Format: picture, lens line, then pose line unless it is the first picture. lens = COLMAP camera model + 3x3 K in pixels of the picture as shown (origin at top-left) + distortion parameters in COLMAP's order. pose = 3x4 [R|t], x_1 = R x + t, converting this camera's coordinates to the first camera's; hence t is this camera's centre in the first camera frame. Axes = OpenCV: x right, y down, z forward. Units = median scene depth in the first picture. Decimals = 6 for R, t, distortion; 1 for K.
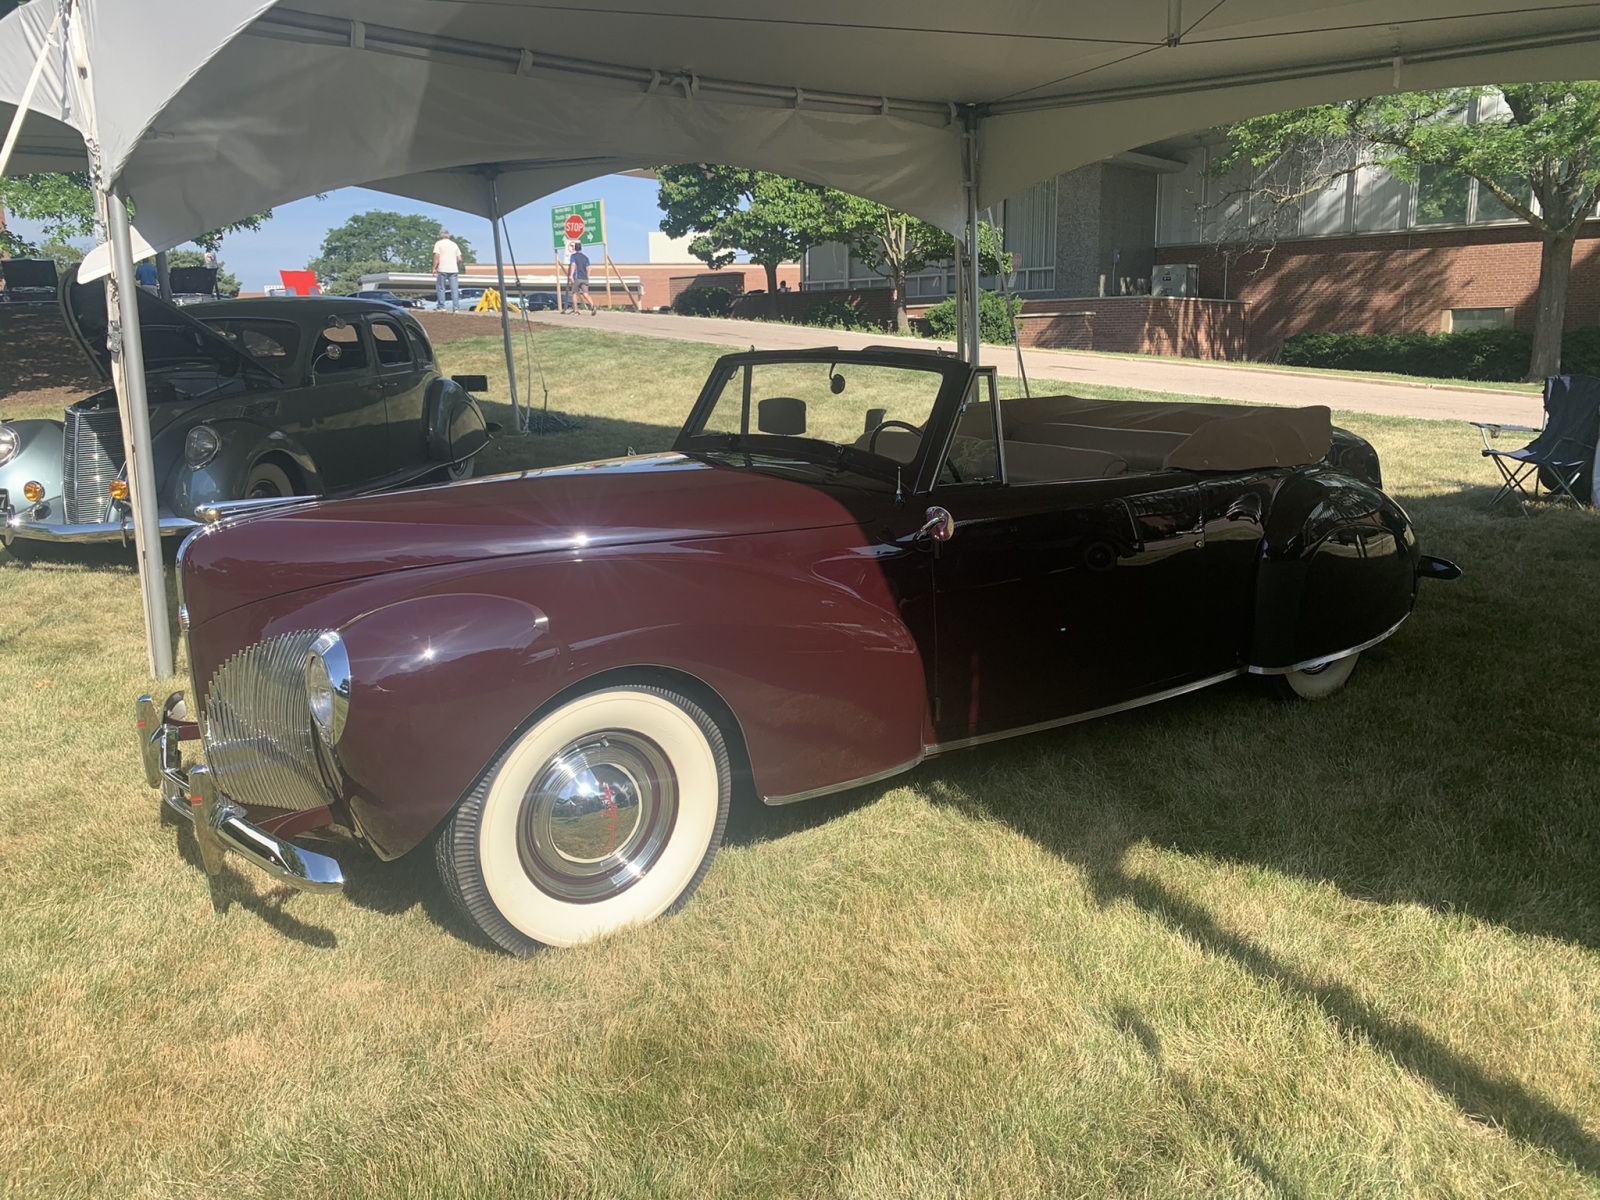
lens RADIAL K [[1205.6, 0, 800.0], [0, 1205.6, 600.0], [0, 0, 1]] dist [0.000681, -0.009702]
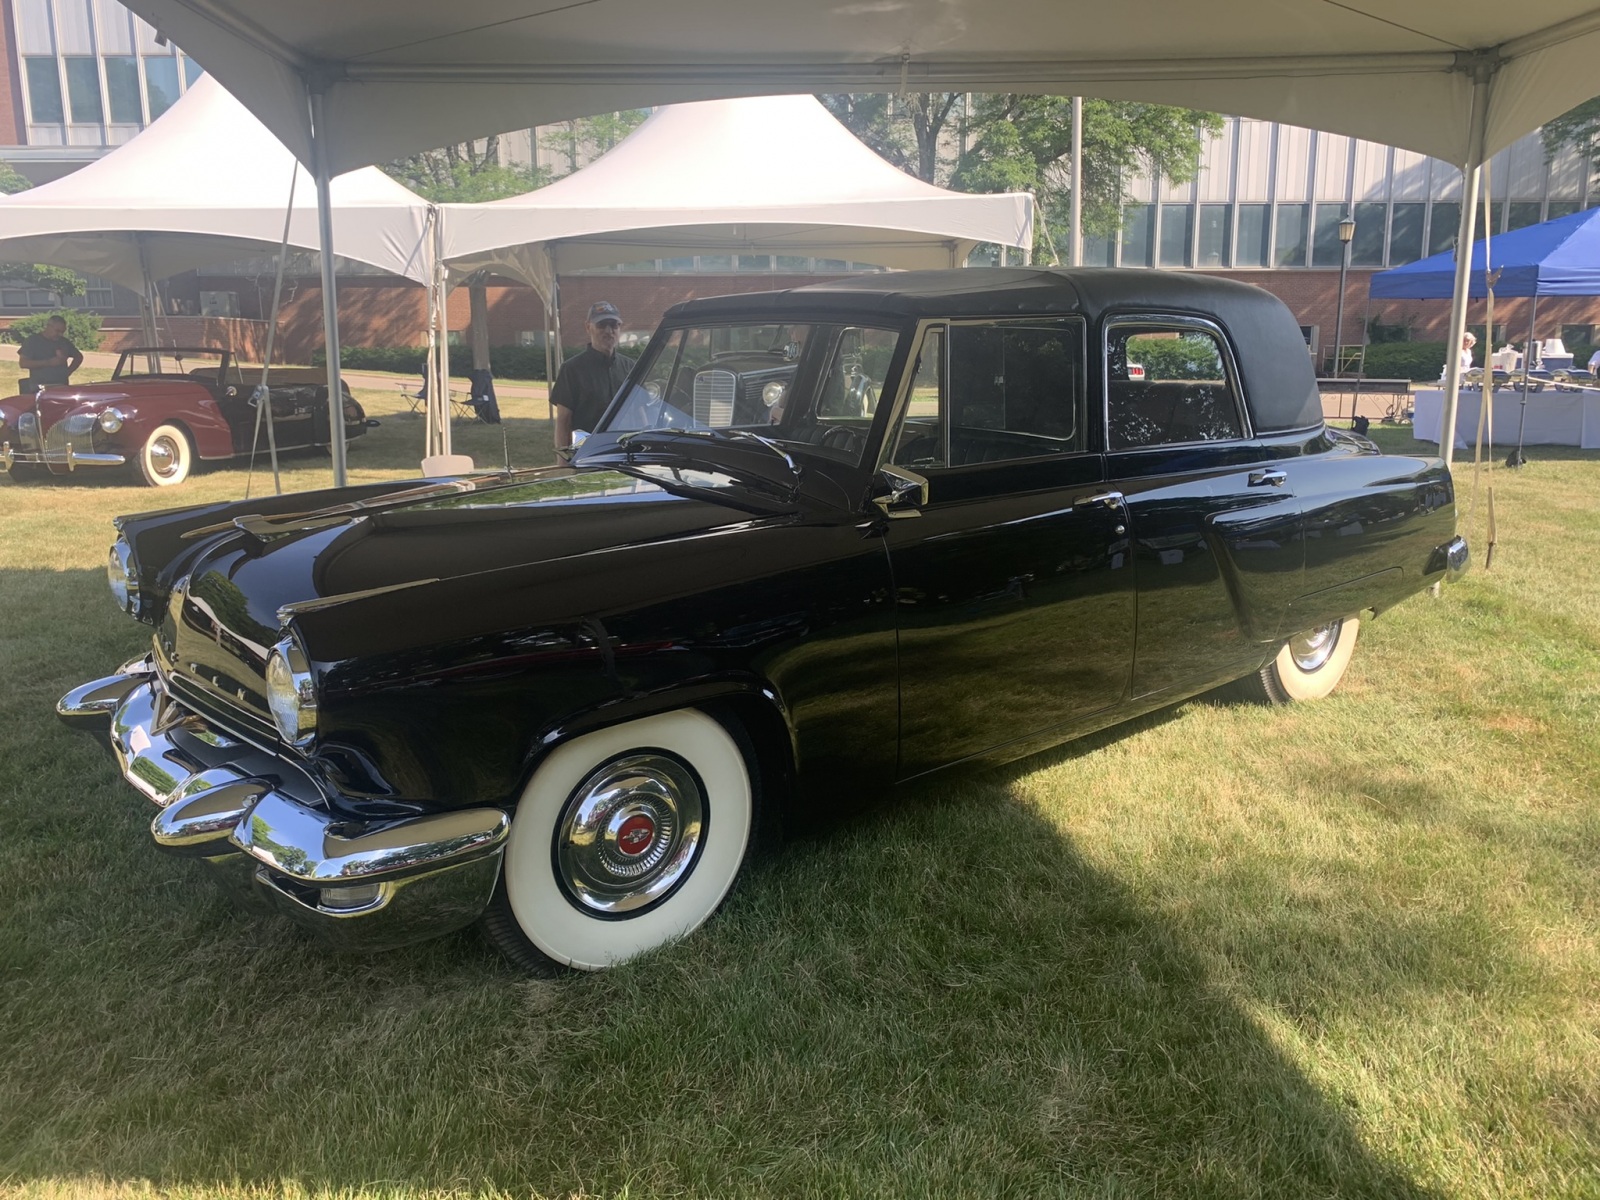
lens RADIAL K [[1205.6, 0, 800.0], [0, 1205.6, 600.0], [0, 0, 1]] dist [0.000681, -0.009702]
pose [[0.730149, -0.125959, 0.671578, -0.419554], [0.132479, 0.990308, 0.041706, 0.229454], [-0.670322, 0.058518, 0.739759, -1.039607]]
